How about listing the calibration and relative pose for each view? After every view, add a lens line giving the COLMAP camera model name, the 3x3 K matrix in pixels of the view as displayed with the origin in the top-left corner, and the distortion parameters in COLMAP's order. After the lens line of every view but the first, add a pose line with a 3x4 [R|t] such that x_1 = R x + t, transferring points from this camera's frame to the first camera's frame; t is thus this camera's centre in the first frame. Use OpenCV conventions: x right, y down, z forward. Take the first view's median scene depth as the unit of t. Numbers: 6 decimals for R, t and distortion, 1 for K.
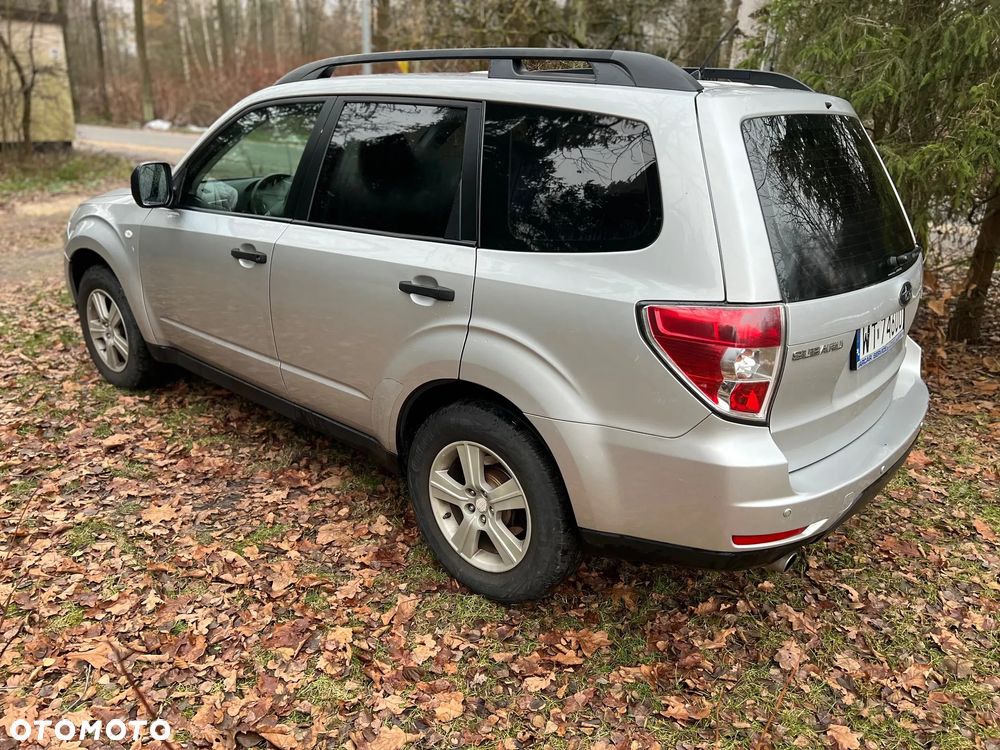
lens RADIAL K [[749.2, 0, 506.5], [0, 749.2, 384.9], [0, 0, 1]] dist [0.053839, -0.057637]
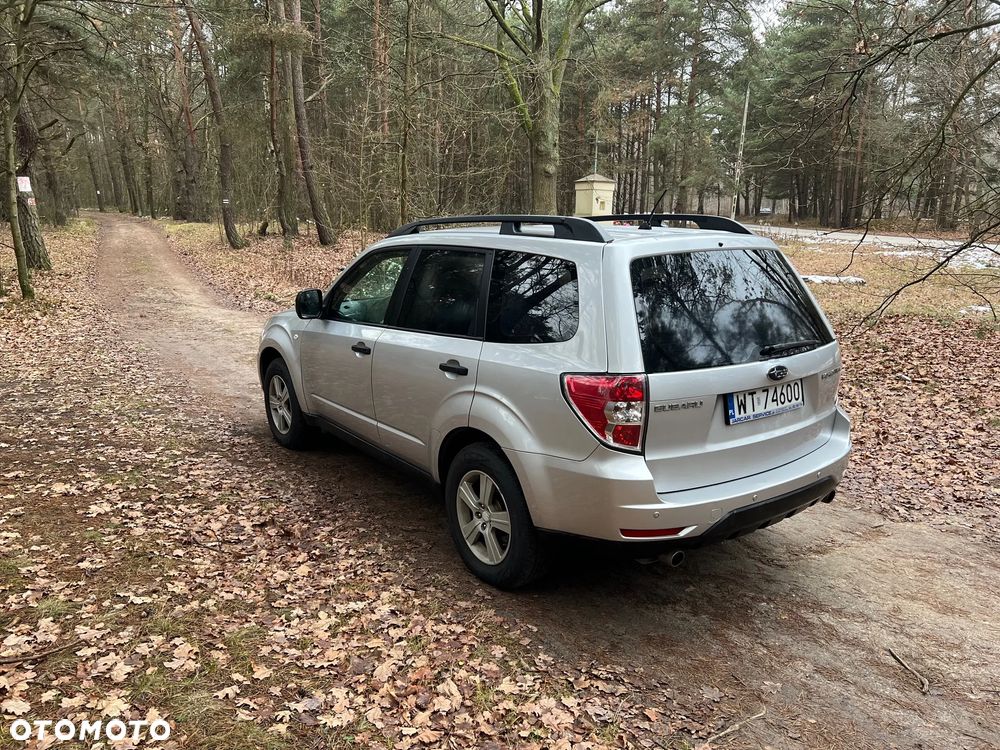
lens RADIAL K [[749.2, 0, 503.2], [0, 749.2, 376.3], [0, 0, 1]] dist [0.053839, -0.057637]
pose [[0.972082, 0.006968, -0.234540, 0.358314], [-0.041934, 0.988626, -0.144429, 0.107362], [0.230866, 0.150232, 0.961318, -0.451783]]
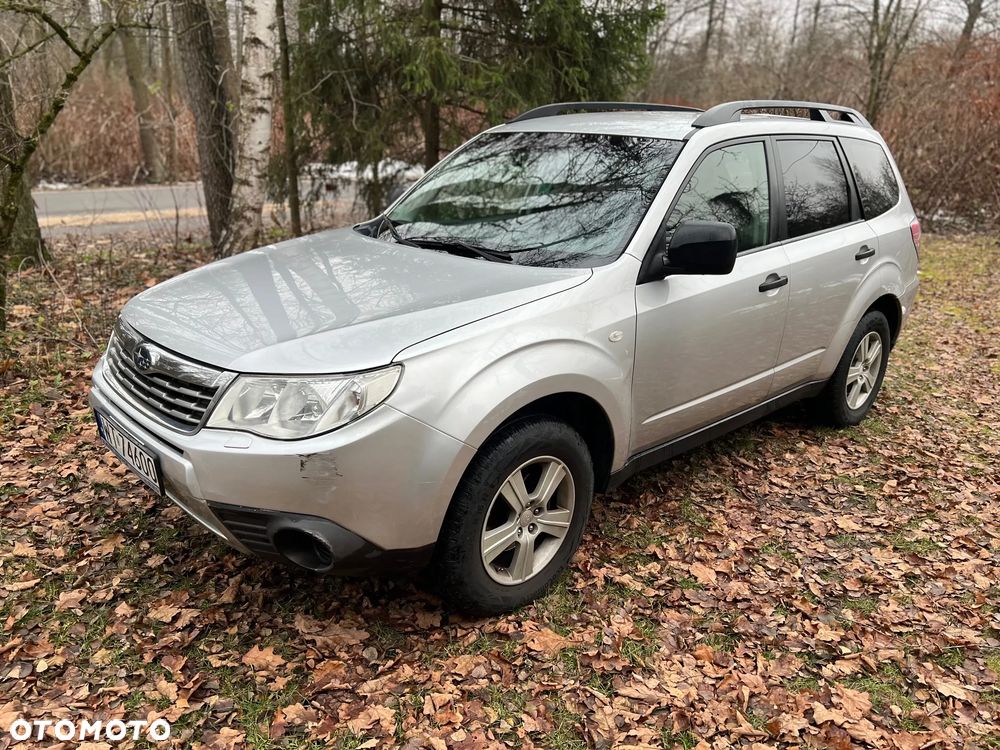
lens RADIAL K [[749.2, 0, 498.8], [0, 749.2, 376.2], [0, 0, 1]] dist [0.053839, -0.057637]
pose [[0.115951, -0.344898, 0.931451, -1.852696], [0.325614, 0.899152, 0.292404, -0.638598], [-0.938366, 0.269389, 0.216561, 1.498464]]
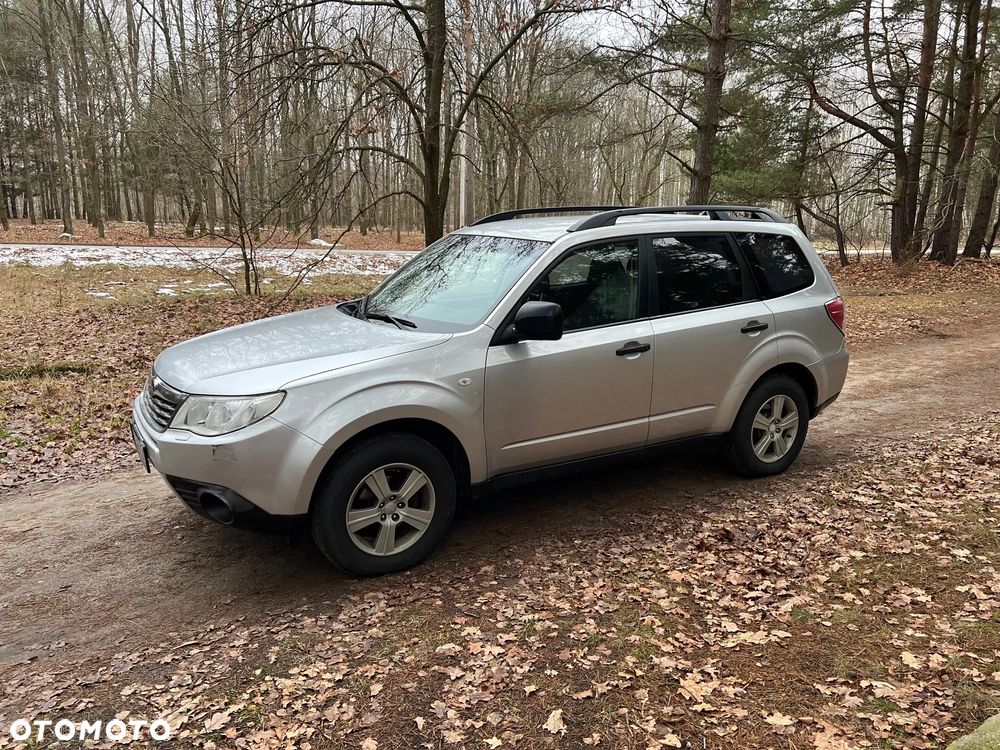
lens RADIAL K [[749.2, 0, 496.3], [0, 749.2, 374.7], [0, 0, 1]] dist [0.053839, -0.057637]
pose [[0.320674, -0.245041, 0.914944, -2.171284], [0.338921, 0.931687, 0.130739, -0.504415], [-0.884478, 0.268170, 0.381817, 0.905041]]
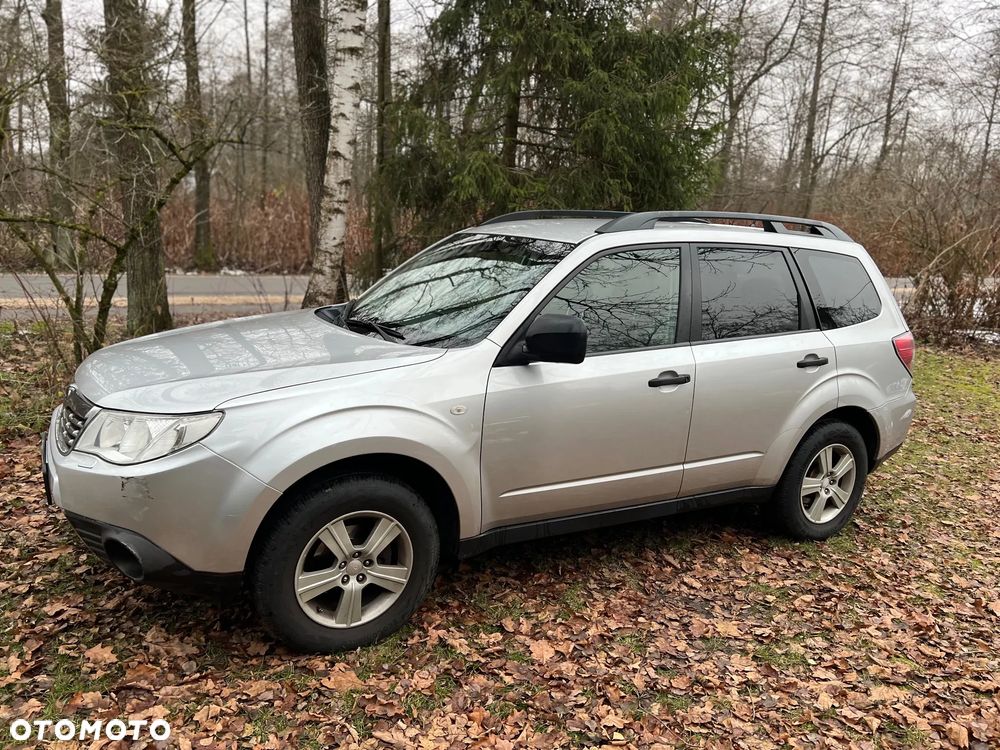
lens RADIAL K [[749.2, 0, 500.2], [0, 749.2, 378.0], [0, 0, 1]] dist [0.053839, -0.057637]
pose [[0.337469, -0.206205, 0.918474, -1.868706], [0.288213, 0.951488, 0.107721, -0.472953], [-0.896129, 0.228364, 0.380529, 1.020604]]
